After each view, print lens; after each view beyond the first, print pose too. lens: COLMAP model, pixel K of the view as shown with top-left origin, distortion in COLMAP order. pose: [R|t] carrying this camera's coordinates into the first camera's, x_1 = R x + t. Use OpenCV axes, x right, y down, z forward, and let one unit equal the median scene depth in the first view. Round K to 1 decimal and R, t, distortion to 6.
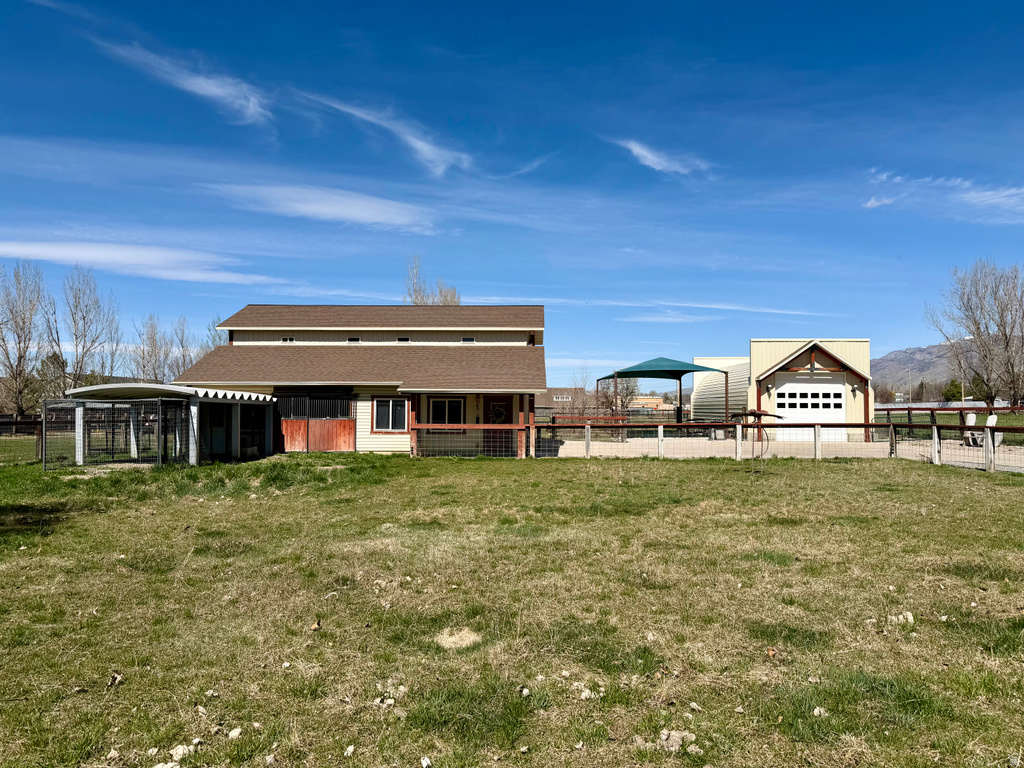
lens RADIAL K [[716.7, 0, 519.1], [0, 716.7, 383.3], [0, 0, 1]] dist [0.038677, -0.035680]
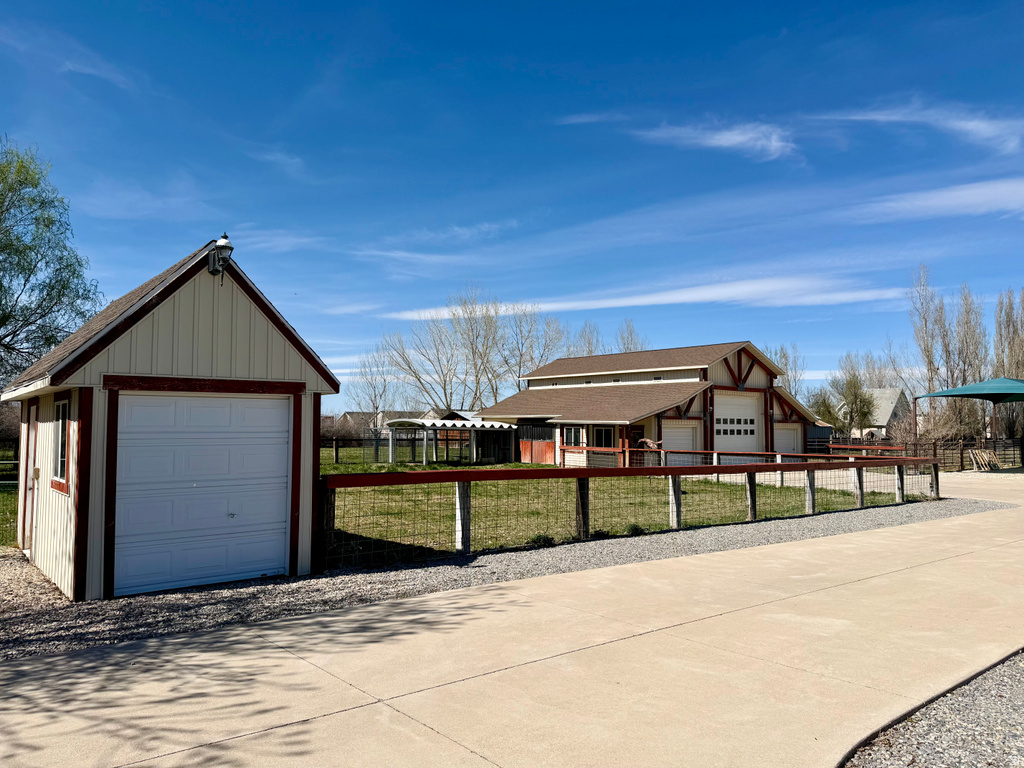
lens RADIAL K [[716.7, 0, 485.5], [0, 716.7, 387.9], [0, 0, 1]] dist [0.038677, -0.035680]
pose [[0.659672, -0.033909, -0.750788, 0.505119], [0.017850, 0.999407, -0.029455, -0.011247], [0.751342, 0.006029, 0.659886, -0.020199]]
